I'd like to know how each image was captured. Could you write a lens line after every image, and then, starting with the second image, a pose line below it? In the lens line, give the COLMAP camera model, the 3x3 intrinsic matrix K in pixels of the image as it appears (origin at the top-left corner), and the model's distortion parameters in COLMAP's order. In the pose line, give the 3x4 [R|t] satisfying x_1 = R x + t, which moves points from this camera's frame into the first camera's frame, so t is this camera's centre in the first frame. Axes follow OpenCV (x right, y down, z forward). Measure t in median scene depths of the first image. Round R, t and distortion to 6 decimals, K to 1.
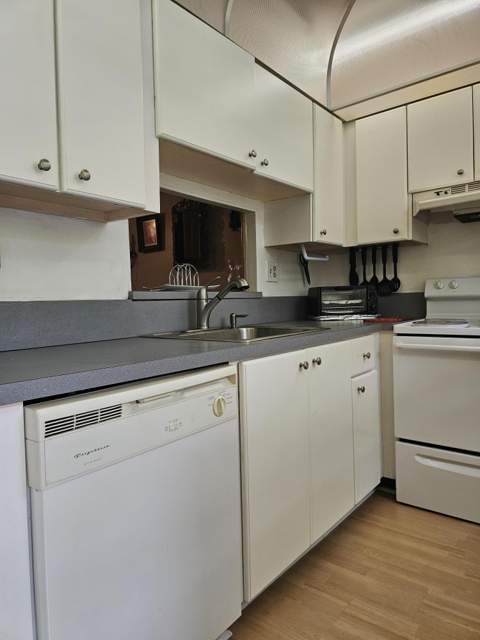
lens RADIAL K [[428.9, 0, 235.0], [0, 428.9, 315.3], [0, 0, 1]] dist [0.064769, -0.069199]
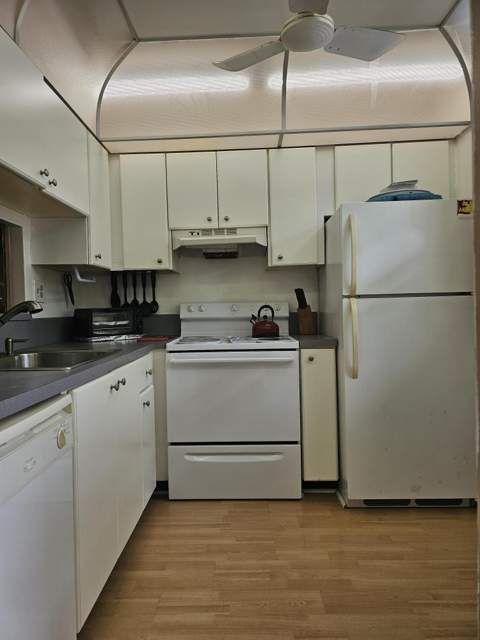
lens RADIAL K [[428.9, 0, 235.2], [0, 428.9, 317.2], [0, 0, 1]] dist [0.064769, -0.069199]
pose [[0.788302, 0.000093, 0.615289, -0.183569], [0.019518, 0.999493, -0.025157, -0.015167], [-0.614979, 0.031840, 0.787900, -0.010336]]
